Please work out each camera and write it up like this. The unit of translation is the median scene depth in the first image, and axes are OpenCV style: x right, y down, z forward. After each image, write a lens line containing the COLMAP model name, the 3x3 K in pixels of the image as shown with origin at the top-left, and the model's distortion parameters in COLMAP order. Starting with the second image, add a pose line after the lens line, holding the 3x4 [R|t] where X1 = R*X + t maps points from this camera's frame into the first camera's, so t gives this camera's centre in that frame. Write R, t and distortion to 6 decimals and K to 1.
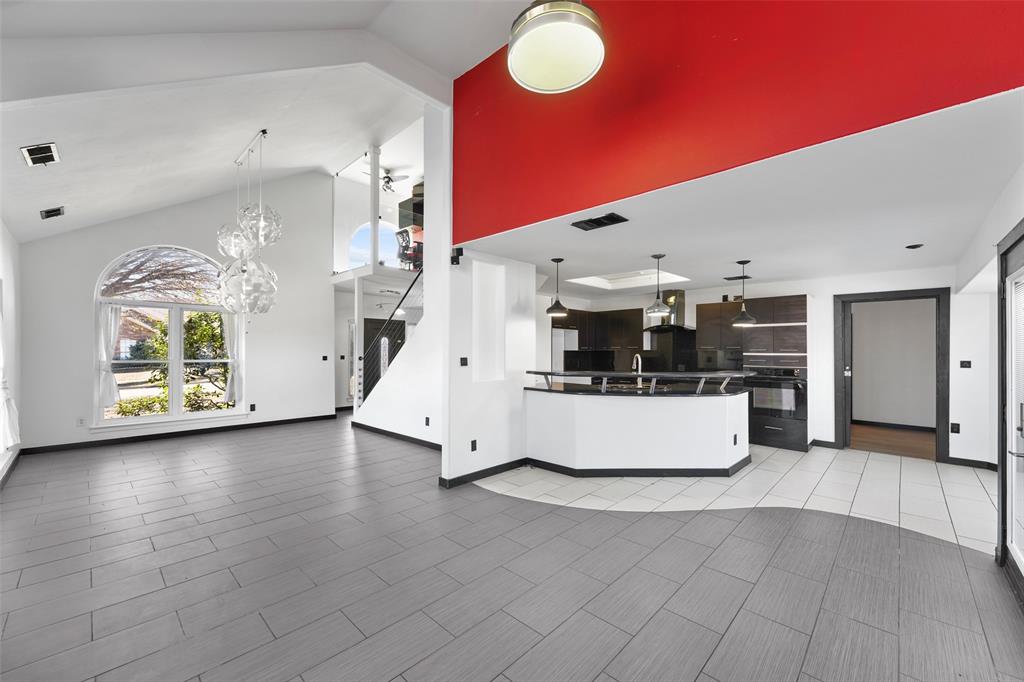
lens RADIAL K [[411.1, 0, 505.0], [0, 411.1, 346.8], [0, 0, 1]] dist [0.005985, -0.000228]
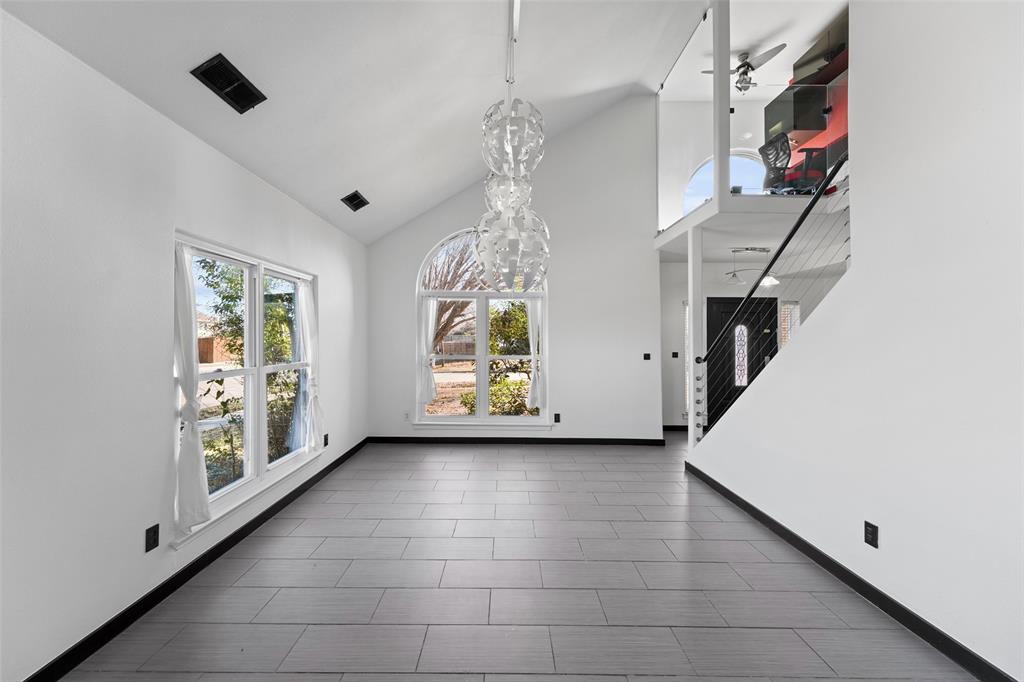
lens RADIAL K [[411.1, 0, 505.4], [0, 411.1, 331.3], [0, 0, 1]] dist [0.005985, -0.000228]
pose [[0.701109, -0.011694, -0.712958, -0.108219], [0.003712, 0.999912, -0.012751, -0.007705], [0.713045, 0.006293, 0.701090, 0.340174]]
